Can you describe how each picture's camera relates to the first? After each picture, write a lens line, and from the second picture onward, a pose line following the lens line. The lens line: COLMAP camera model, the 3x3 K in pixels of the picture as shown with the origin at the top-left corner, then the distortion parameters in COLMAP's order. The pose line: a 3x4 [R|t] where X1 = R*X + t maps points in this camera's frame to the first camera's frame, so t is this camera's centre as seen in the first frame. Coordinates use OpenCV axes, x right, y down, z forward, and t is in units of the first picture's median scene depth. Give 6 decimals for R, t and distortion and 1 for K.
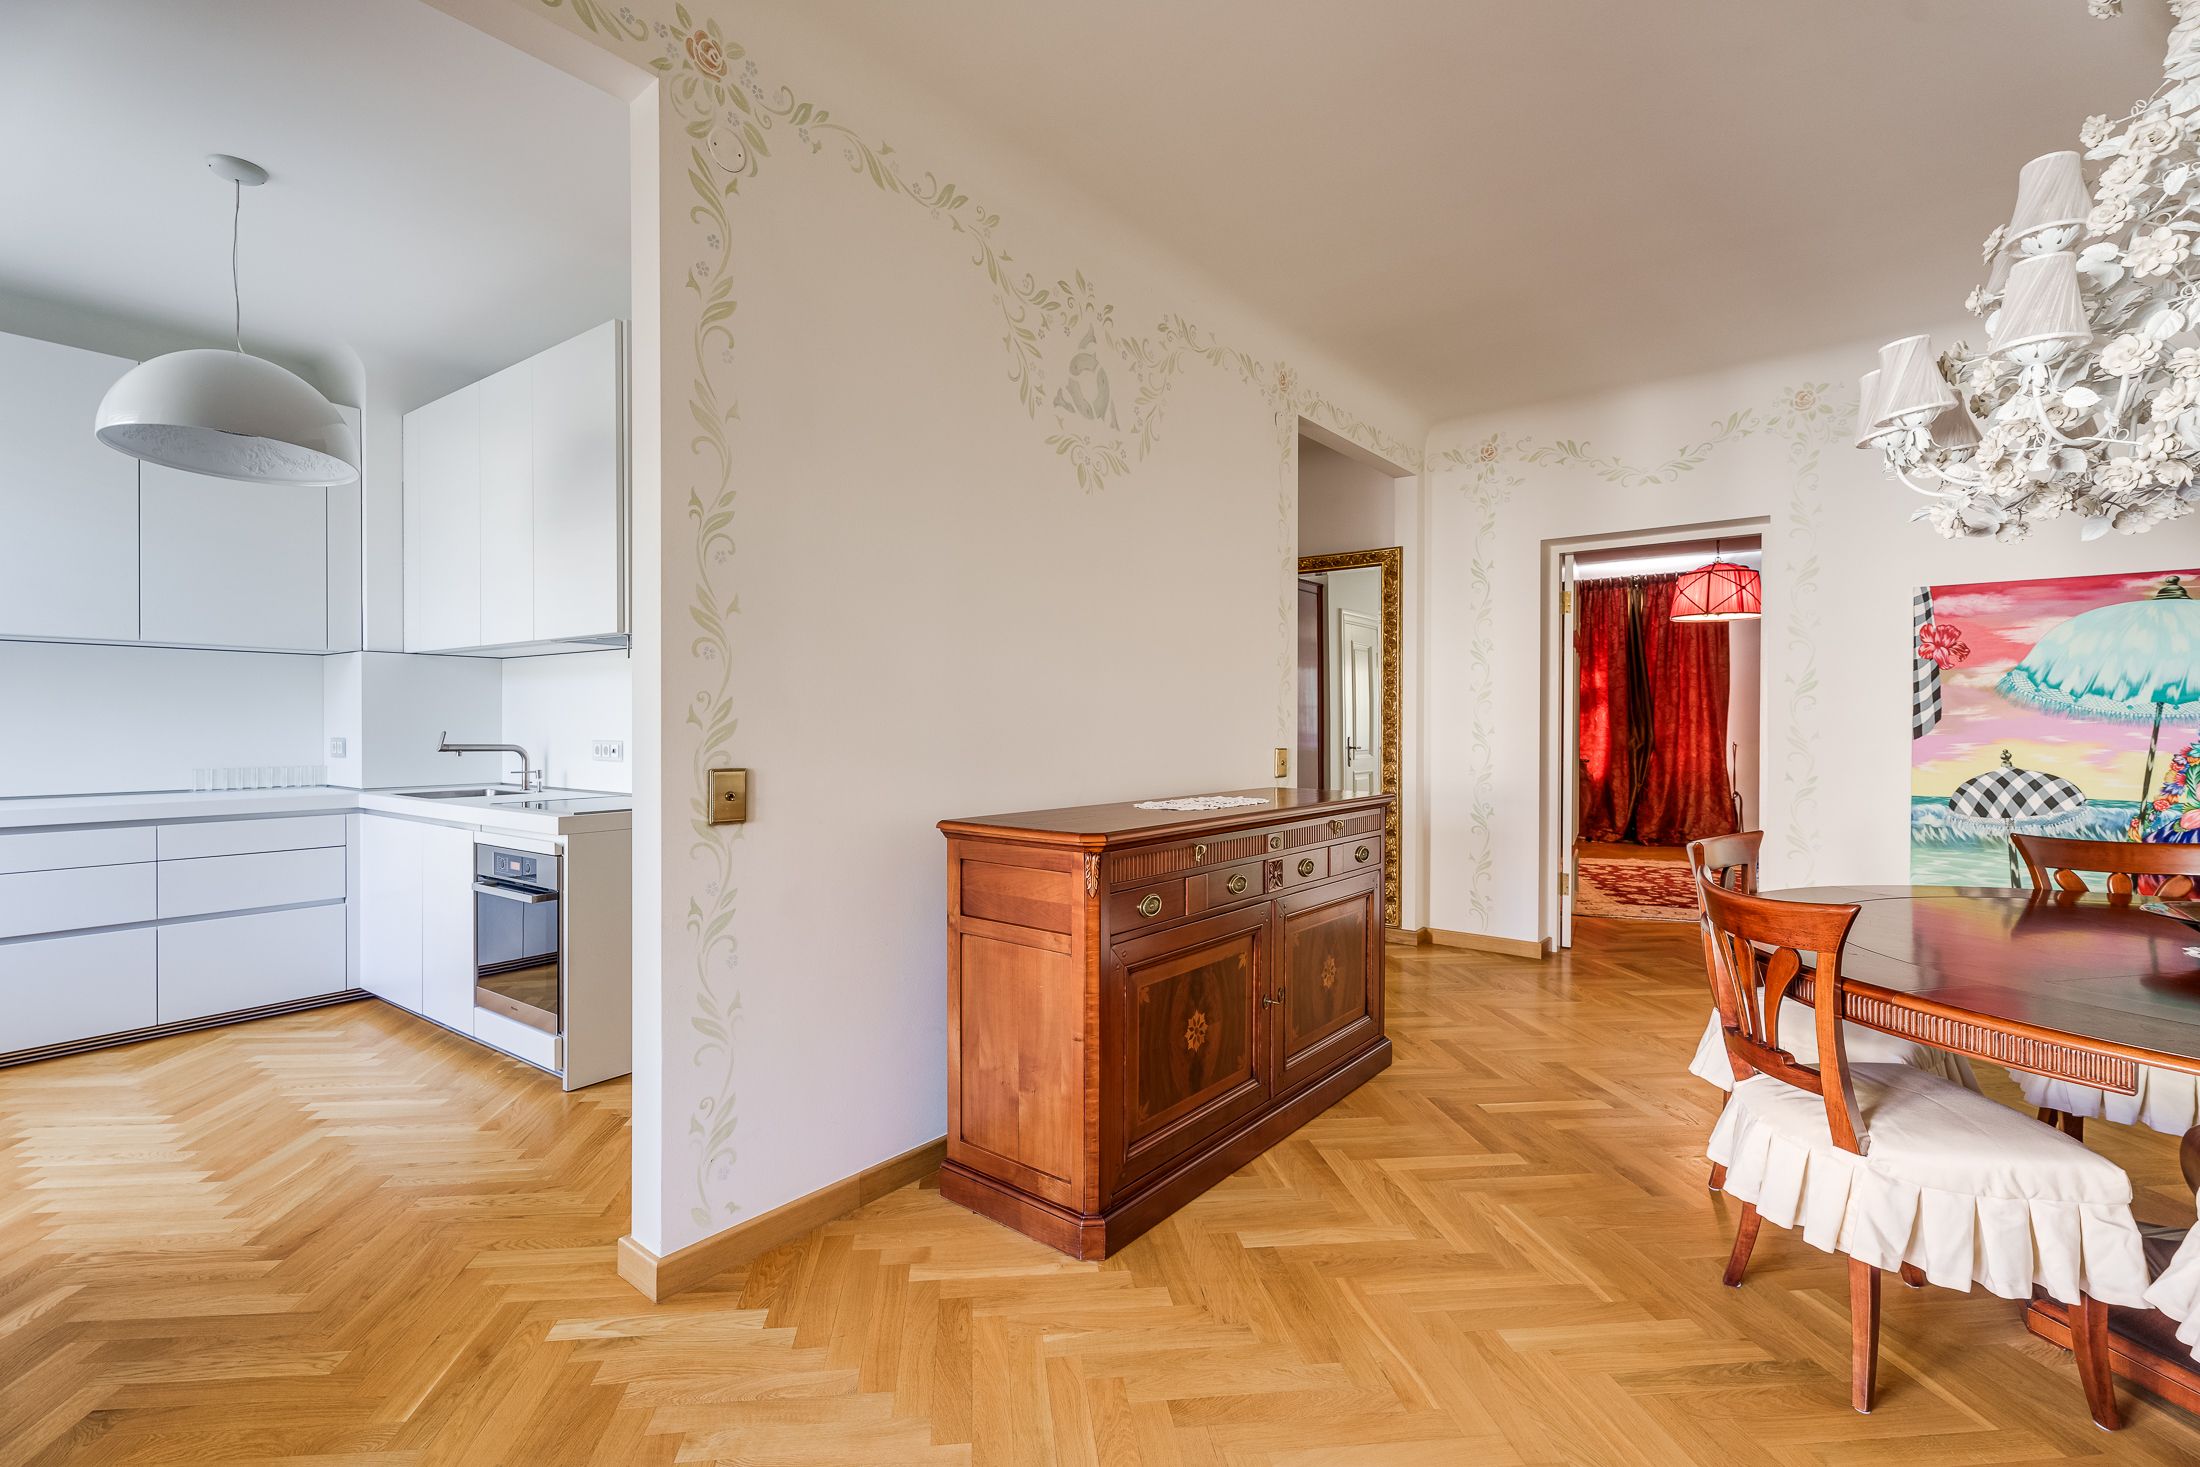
lens RADIAL K [[995.9, 0, 1073.9], [0, 995.9, 726.9], [0, 0, 1]] dist [0.000847, -0.000589]
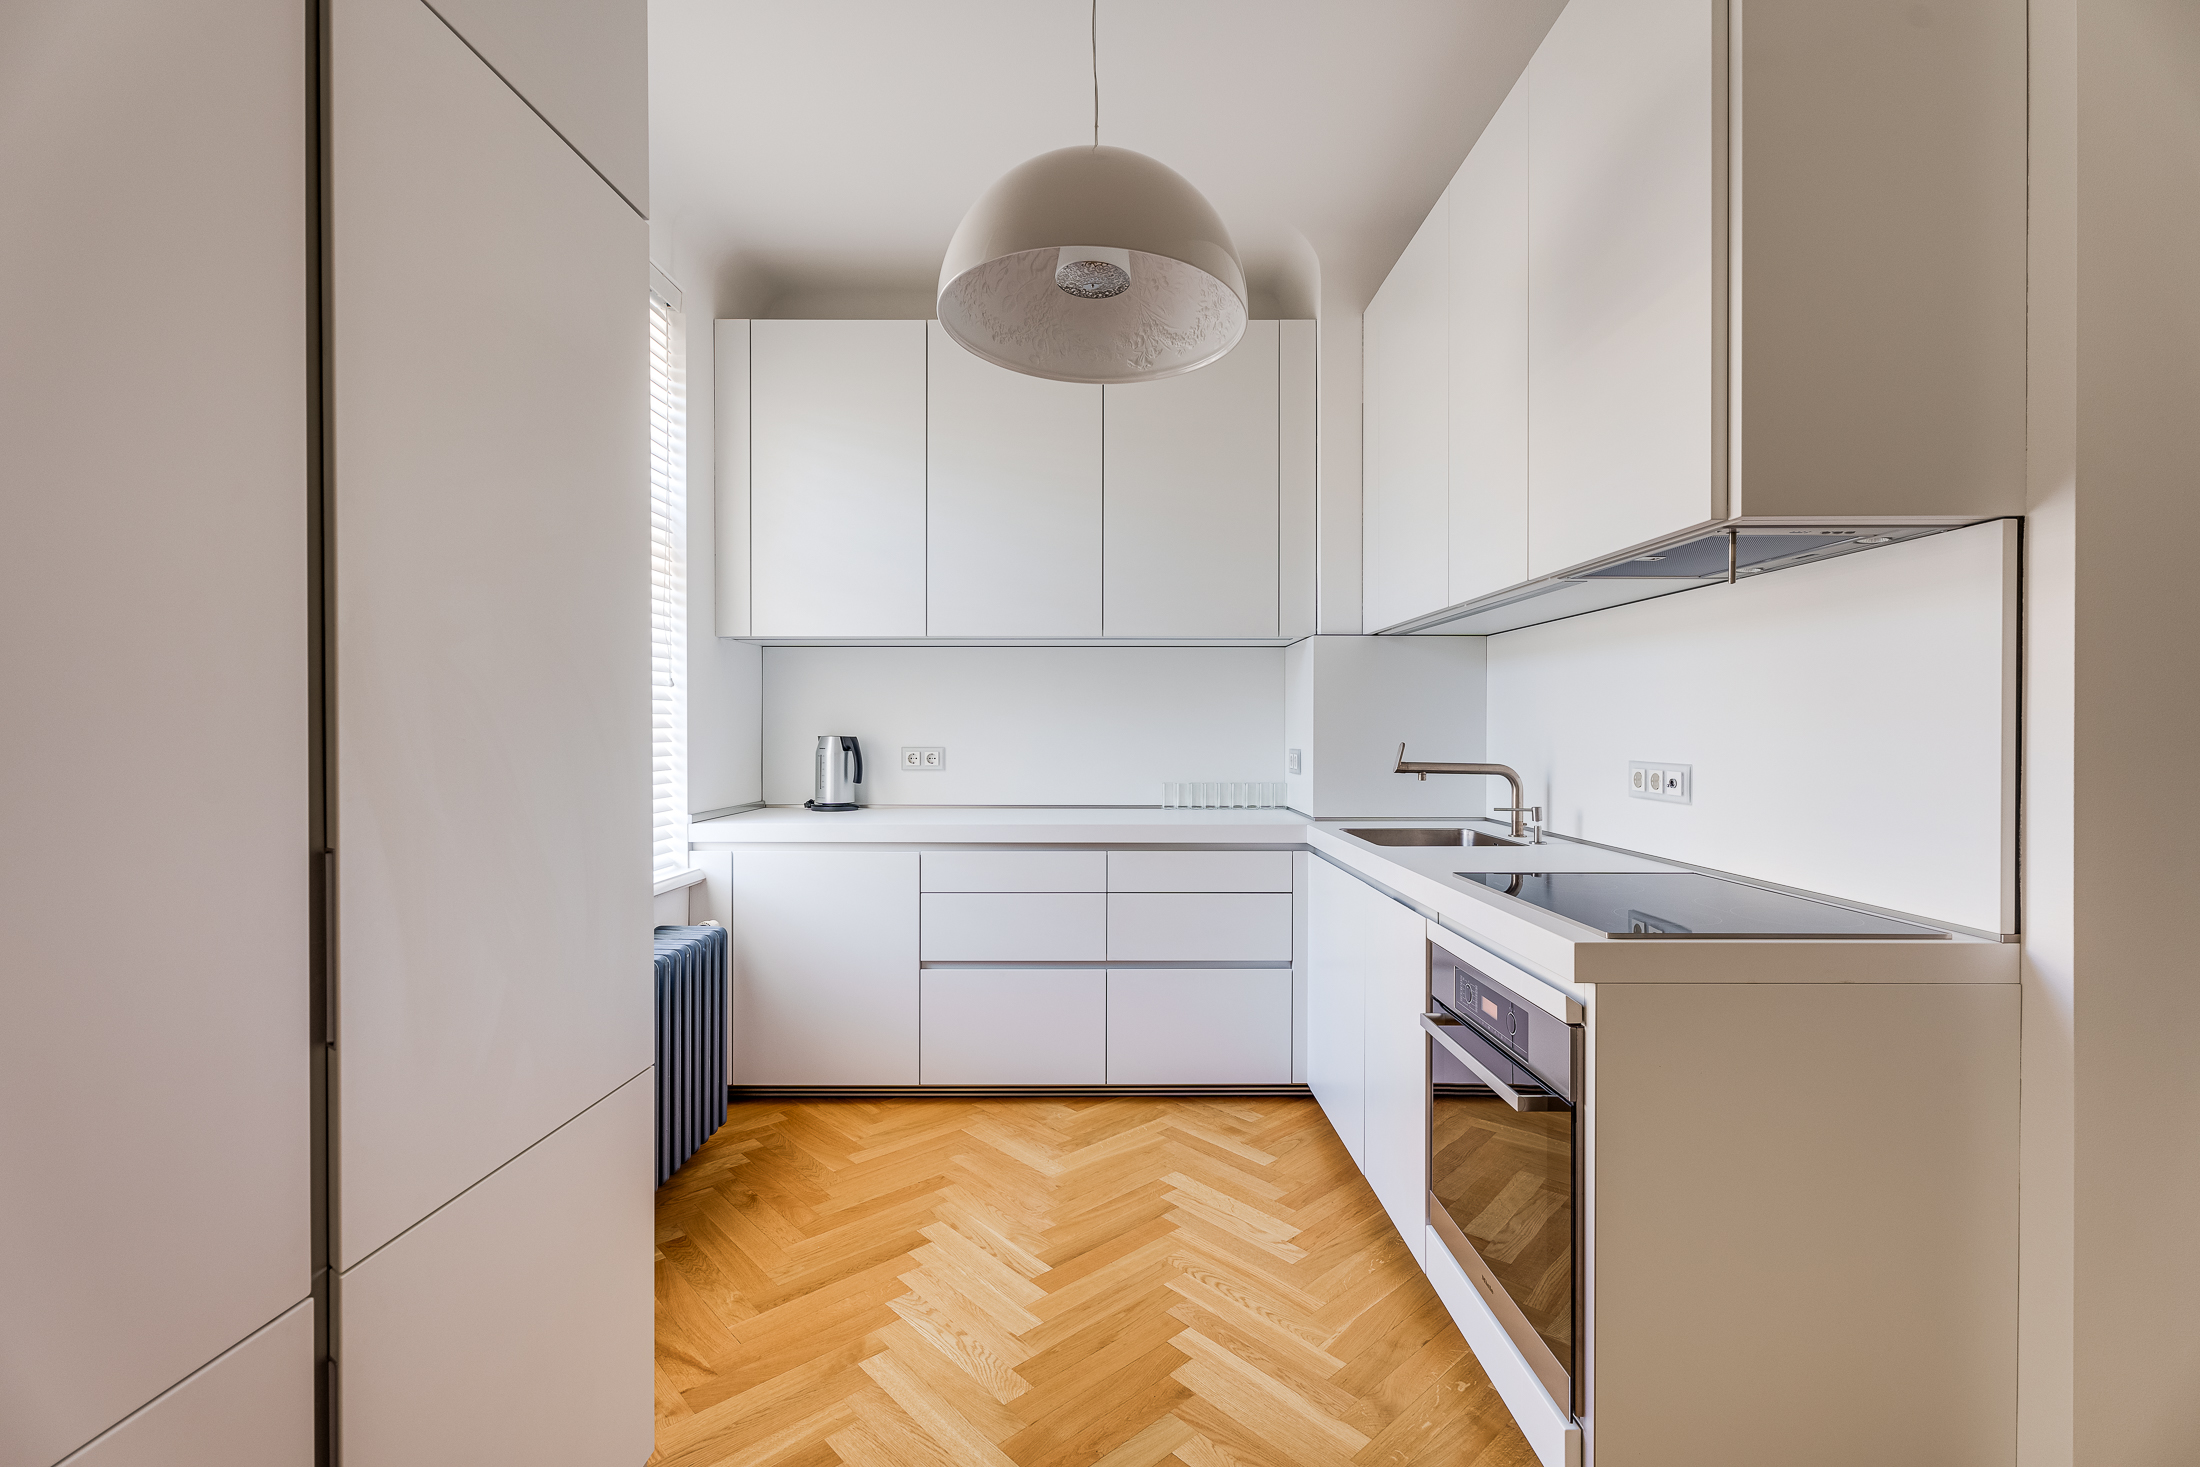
lens RADIAL K [[983.6, 0, 1109.0], [0, 983.6, 734.4], [0, 0, 1]] dist [0.000113, -0.000080]
pose [[0.615488, 0.002388, -0.788143, -0.234327], [-0.003579, 0.999994, 0.000235, -0.000770], [0.788138, 0.002676, 0.615493, 0.442334]]
